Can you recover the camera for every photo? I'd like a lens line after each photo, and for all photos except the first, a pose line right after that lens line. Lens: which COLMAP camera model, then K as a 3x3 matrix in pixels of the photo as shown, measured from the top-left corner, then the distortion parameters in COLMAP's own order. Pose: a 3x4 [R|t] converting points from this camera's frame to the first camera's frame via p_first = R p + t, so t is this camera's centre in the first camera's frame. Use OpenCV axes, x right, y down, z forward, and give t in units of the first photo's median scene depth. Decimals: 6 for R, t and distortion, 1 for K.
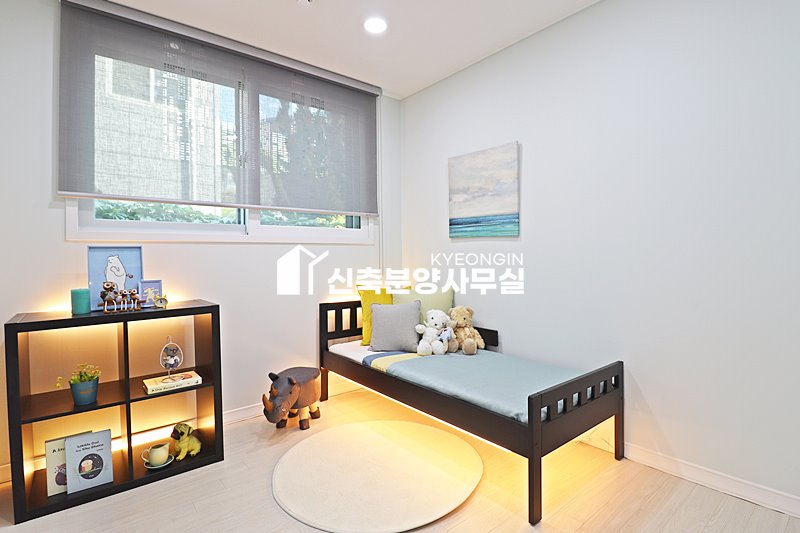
lens RADIAL K [[383.3, 0, 402.5], [0, 383.3, 258.4], [0, 0, 1]] dist [0.000348, -0.014604]
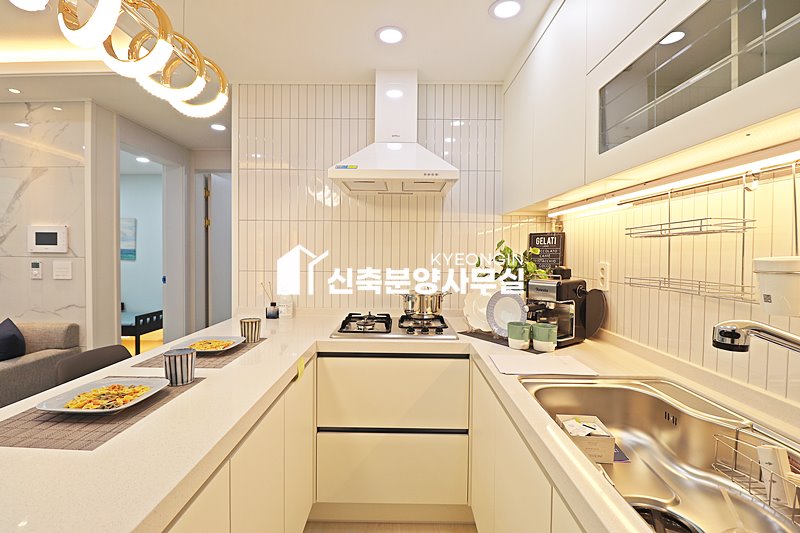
lens RADIAL K [[372.5, 0, 398.3], [0, 372.5, 258.8], [0, 0, 1]] dist [-0.000221, -0.012899]
pose [[0.636891, 0.003631, 0.770945, -0.406501], [-0.018007, 0.999786, 0.010167, -0.114073], [-0.770743, -0.020358, 0.636820, -1.627872]]
